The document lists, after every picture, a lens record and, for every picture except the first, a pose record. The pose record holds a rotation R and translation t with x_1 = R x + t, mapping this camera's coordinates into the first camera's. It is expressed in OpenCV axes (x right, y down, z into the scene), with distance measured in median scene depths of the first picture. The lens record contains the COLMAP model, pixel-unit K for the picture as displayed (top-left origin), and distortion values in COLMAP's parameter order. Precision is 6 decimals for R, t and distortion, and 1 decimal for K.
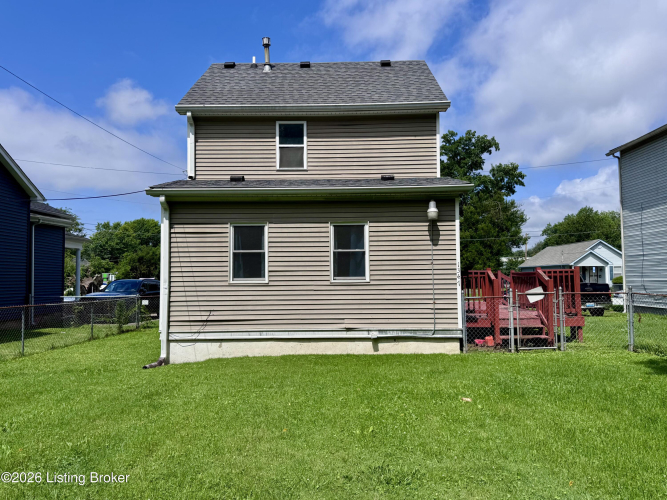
lens RADIAL K [[477.9, 0, 336.6], [0, 477.9, 252.1], [0, 0, 1]] dist [0.025341, -0.001057]
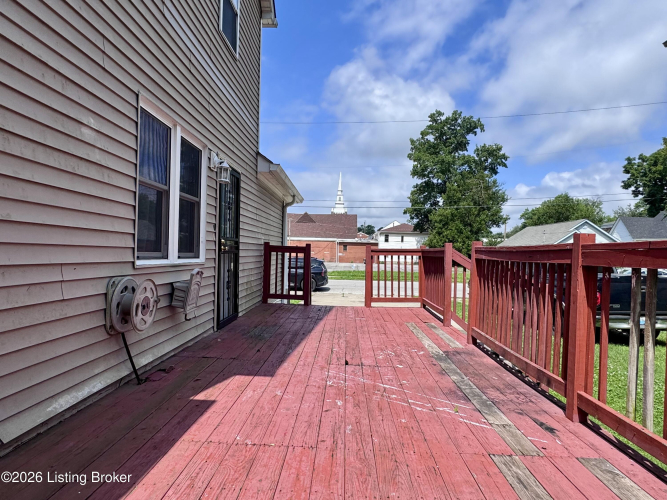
lens RADIAL K [[420.6, 0, 330.6], [0, 420.6, 250.4], [0, 0, 1]] dist [-0.037936, 0.000076]
pose [[0.999193, 0.036620, -0.016505, 0.037140], [-0.035704, 0.997969, 0.052764, 0.004485], [0.018404, -0.052132, 0.998471, 0.097344]]
